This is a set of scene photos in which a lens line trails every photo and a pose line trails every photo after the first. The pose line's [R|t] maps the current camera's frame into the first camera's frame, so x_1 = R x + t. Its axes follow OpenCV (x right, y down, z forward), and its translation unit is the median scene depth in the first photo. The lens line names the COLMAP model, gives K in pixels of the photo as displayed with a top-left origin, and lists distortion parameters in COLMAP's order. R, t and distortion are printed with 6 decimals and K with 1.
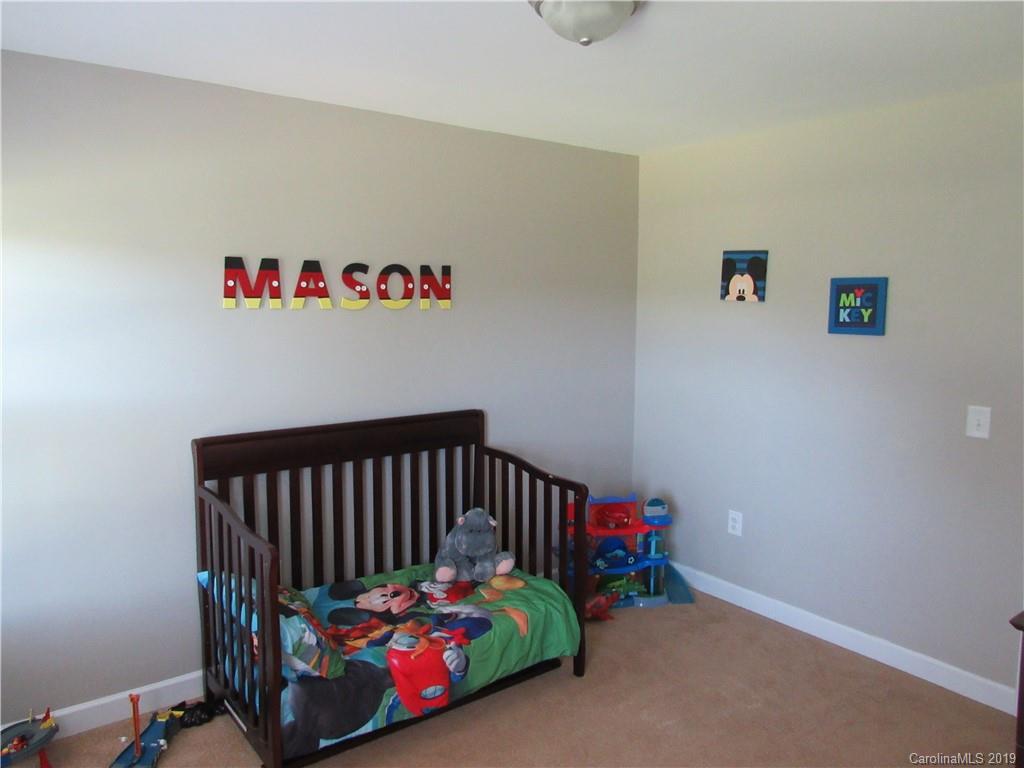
lens RADIAL K [[731.7, 0, 502.9], [0, 731.7, 386.0], [0, 0, 1]] dist [-0.039805, 0.021283]
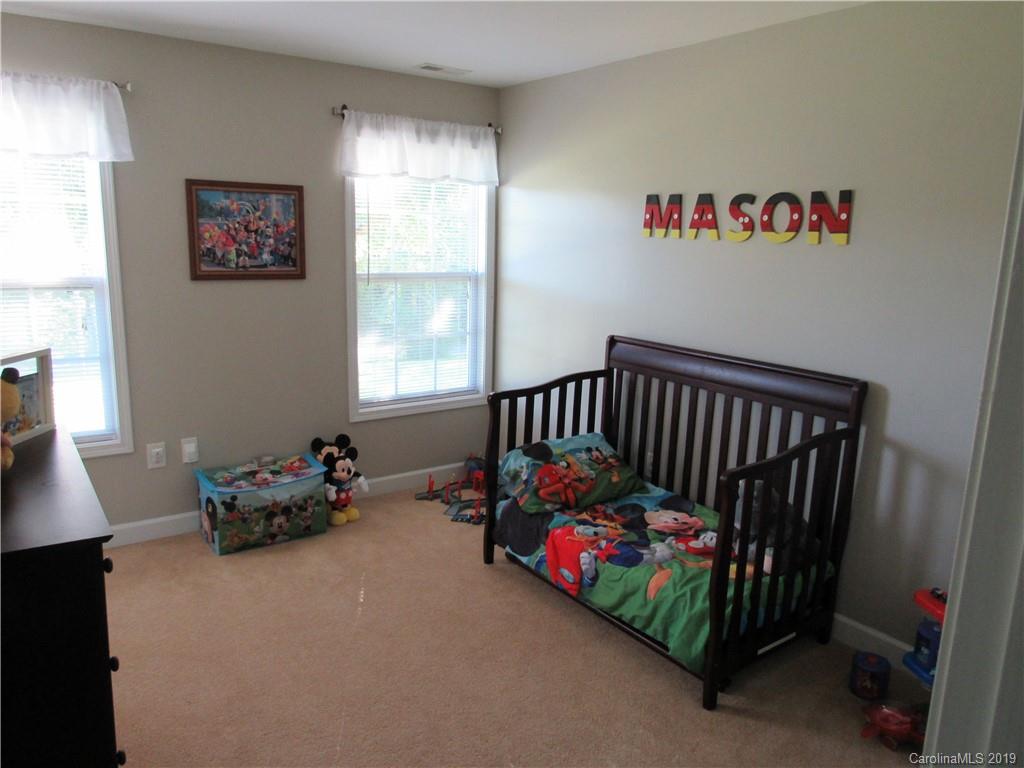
lens RADIAL K [[731.7, 0, 502.9], [0, 731.7, 386.0], [0, 0, 1]] dist [-0.039805, 0.021283]
pose [[-0.038316, 0.201174, -0.978806, 0.838011], [-0.141457, 0.968569, 0.204607, -0.074979], [0.989203, 0.146299, -0.008654, 0.750073]]
